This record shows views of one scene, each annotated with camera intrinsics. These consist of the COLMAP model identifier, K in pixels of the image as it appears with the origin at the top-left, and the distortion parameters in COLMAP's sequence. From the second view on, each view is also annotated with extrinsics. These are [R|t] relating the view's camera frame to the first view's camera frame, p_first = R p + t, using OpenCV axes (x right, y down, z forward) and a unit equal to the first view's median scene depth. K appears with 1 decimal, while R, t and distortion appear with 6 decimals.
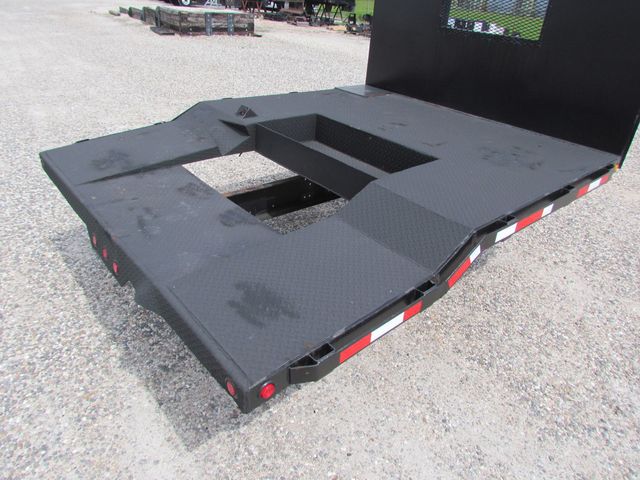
lens RADIAL K [[454.5, 0, 317.7], [0, 454.5, 242.9], [0, 0, 1]] dist [-0.008653, -0.008465]
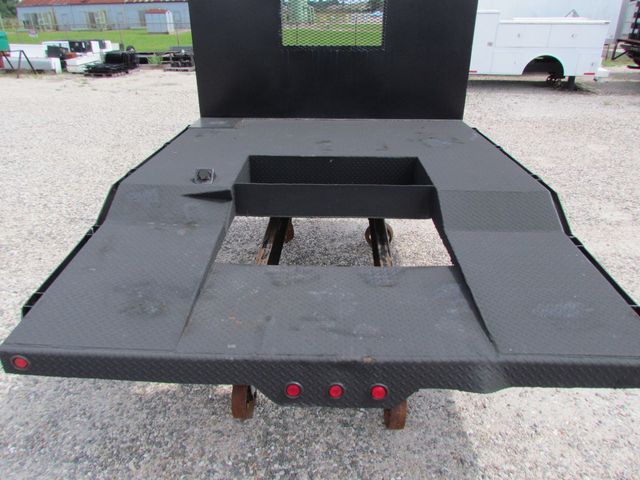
lens RADIAL K [[448.6, 0, 317.0], [0, 448.6, 238.8], [0, 0, 1]] dist [-0.012001, -0.008234]
pose [[0.670023, -0.396984, 0.627274, -0.602086], [0.412227, 0.901709, 0.130345, -0.220058], [-0.617364, 0.171245, 0.767813, 0.293962]]
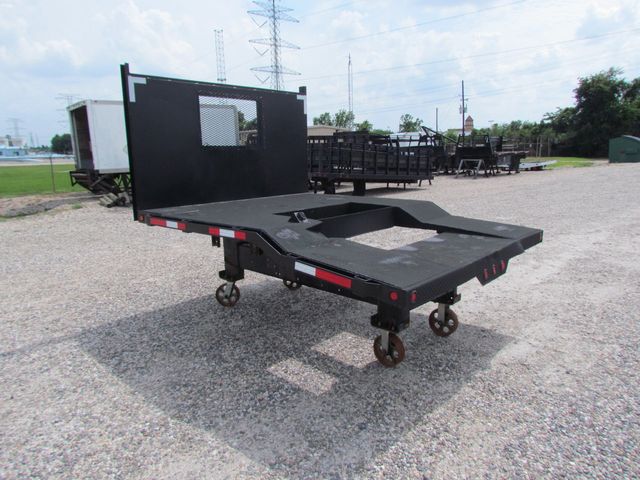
lens RADIAL K [[446.4, 0, 317.6], [0, 446.4, 244.0], [0, 0, 1]] dist [-0.003321, -0.004220]
pose [[-0.120141, -0.267786, 0.955959, -1.286365], [0.502596, 0.814007, 0.291186, -0.558560], [-0.856133, 0.515444, 0.036792, 1.001385]]
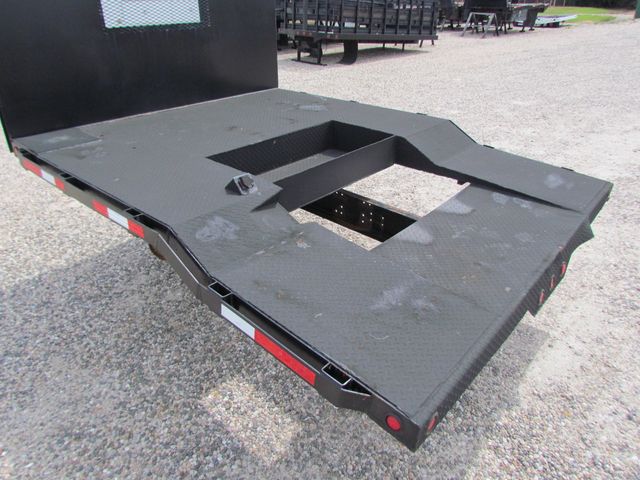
lens RADIAL K [[445.8, 0, 311.1], [0, 445.8, 237.5], [0, 0, 1]] dist [-0.009221, 0.001443]
pose [[-0.126932, -0.540342, 0.831816, -0.805543], [0.486331, 0.696984, 0.526968, -0.558994], [-0.864506, 0.471428, 0.174316, 0.875537]]
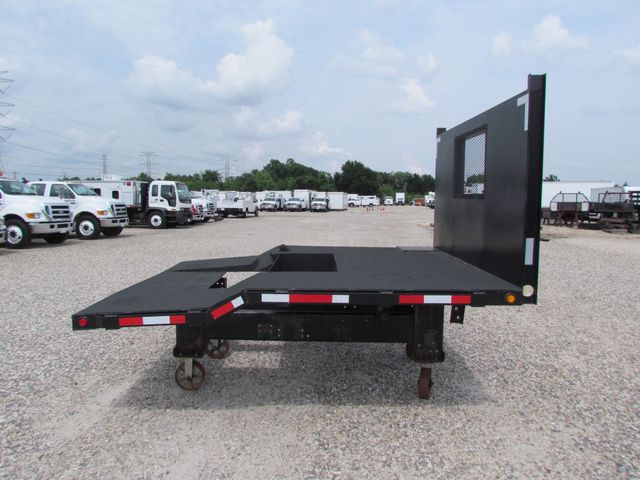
lens RADIAL K [[470.5, 0, 320.0], [0, 470.5, 240.0], [0, 0, 1]] dist [0.002844, -0.001064]
pose [[0.747636, 0.001146, -0.664107, 1.023472], [-0.292638, 0.898247, -0.327895, 0.176159], [0.596157, 0.439489, 0.671898, 0.003350]]
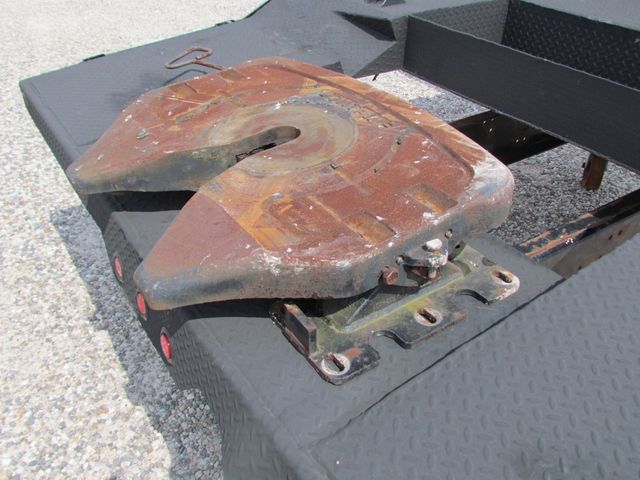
lens RADIAL K [[566.2, 0, 320.0], [0, 566.2, 240.0], [0, 0, 1]] dist [-0.024197, -0.001354]
pose [[0.993077, 0.014151, -0.116608, -0.160546], [-0.004170, 0.996338, 0.085404, -0.062647], [0.117390, -0.084327, 0.989499, 0.331959]]
